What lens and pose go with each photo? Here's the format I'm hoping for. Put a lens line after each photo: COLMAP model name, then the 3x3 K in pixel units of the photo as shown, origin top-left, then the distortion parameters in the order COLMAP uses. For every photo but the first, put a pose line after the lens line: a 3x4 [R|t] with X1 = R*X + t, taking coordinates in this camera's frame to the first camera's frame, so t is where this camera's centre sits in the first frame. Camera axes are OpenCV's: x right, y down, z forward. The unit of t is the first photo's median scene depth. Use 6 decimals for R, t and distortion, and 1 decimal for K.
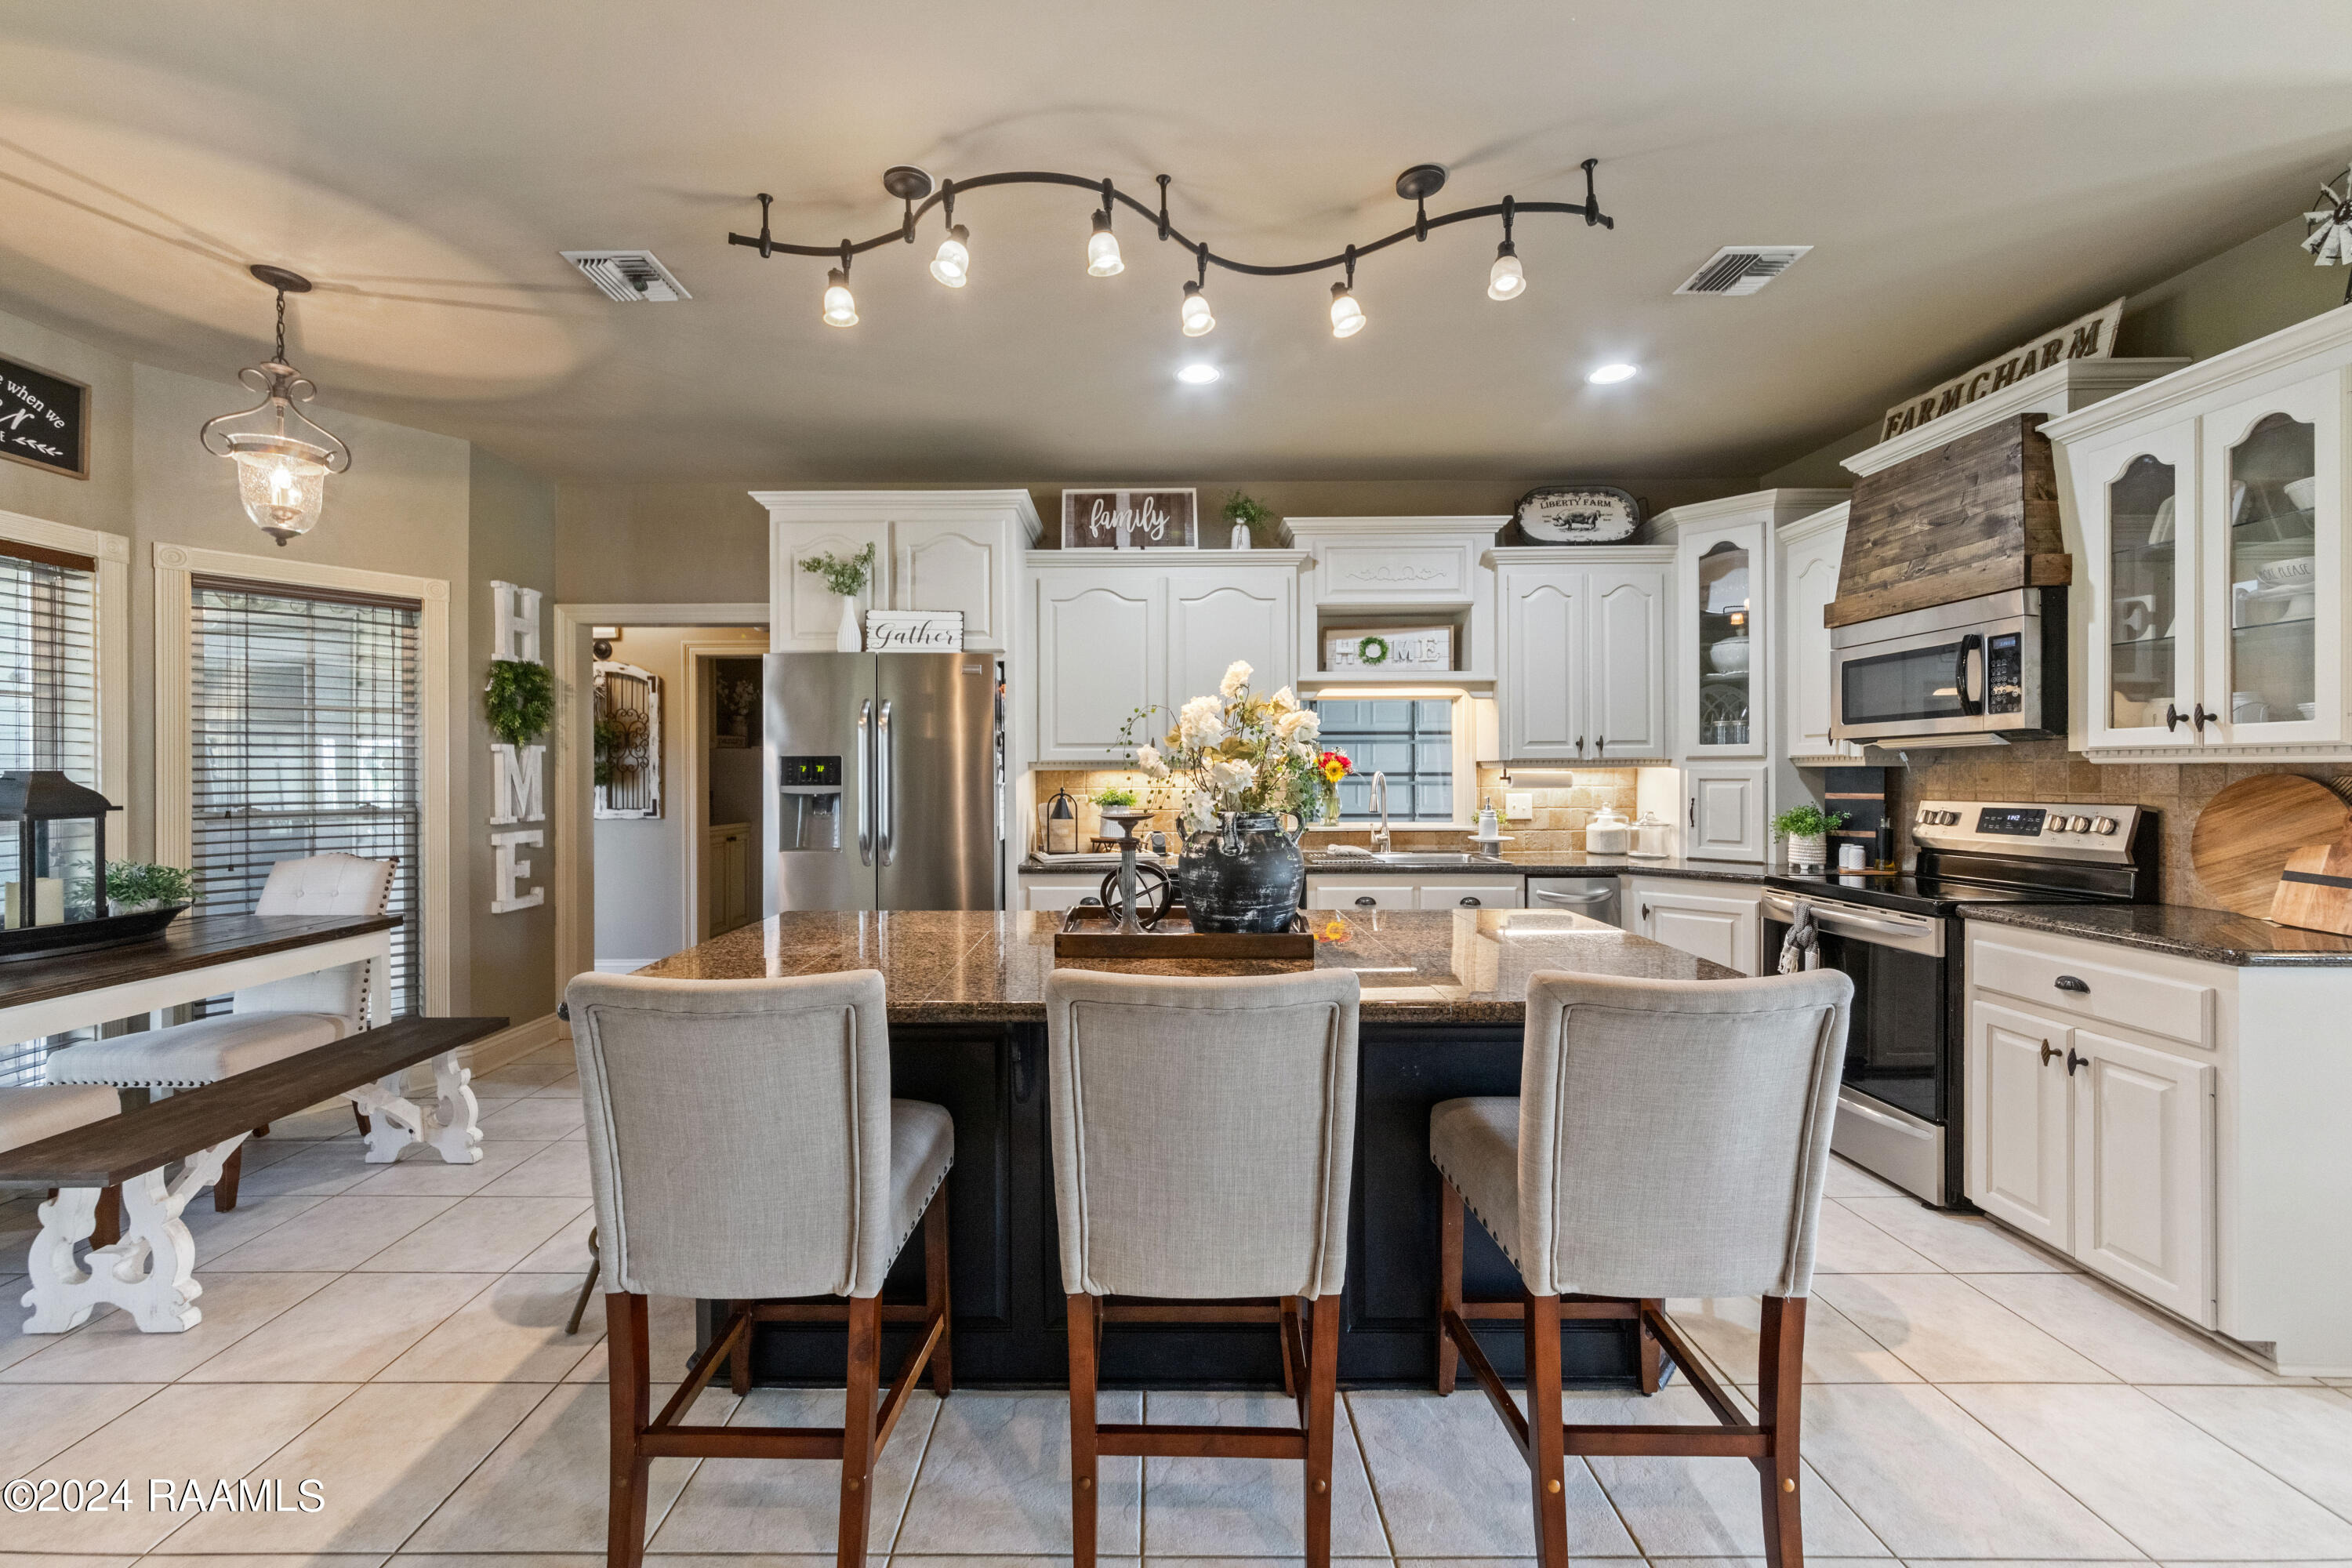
lens RADIAL K [[892.2, 0, 1142.5], [0, 892.2, 773.5], [0, 0, 1]] dist [-0.007447, 0.002491]
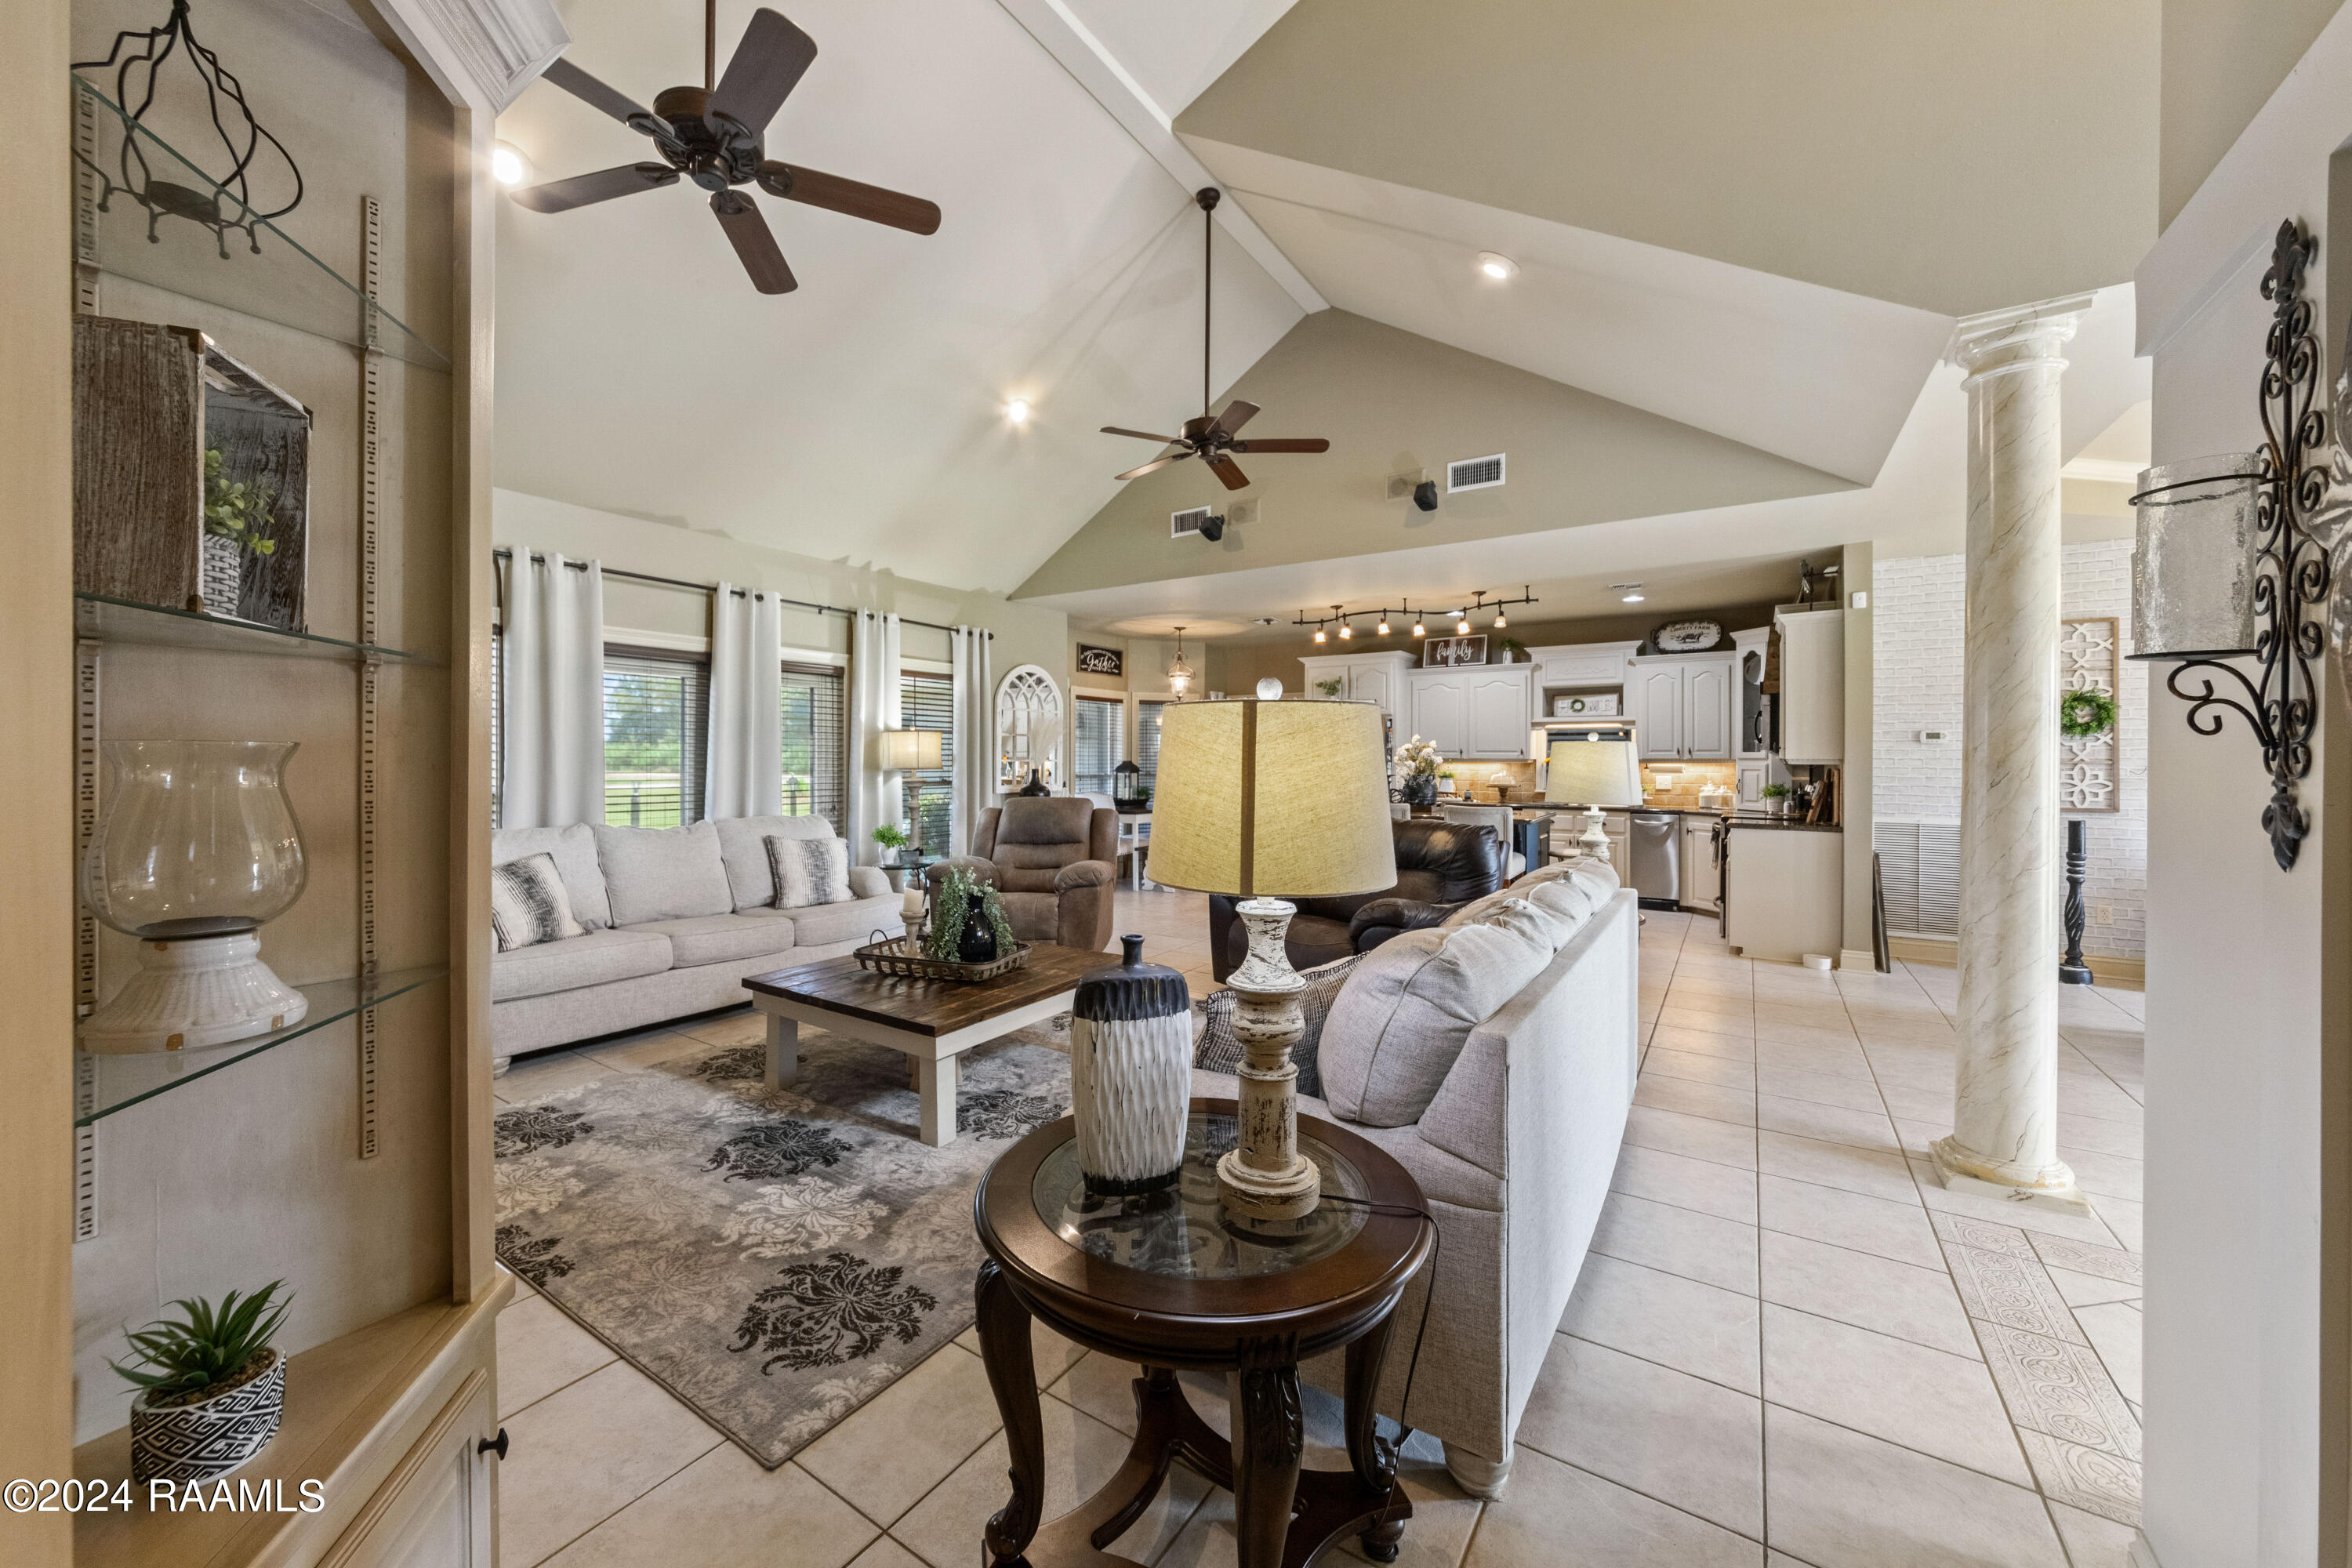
lens RADIAL K [[892.2, 0, 1122.8], [0, 892.2, 761.9], [0, 0, 1]] dist [-0.007447, 0.002491]
pose [[0.819877, 0.008129, -0.572483, 0.623140], [-0.008168, 0.999964, 0.002502, -0.004315], [0.572482, 0.002625, 0.819913, -1.407569]]
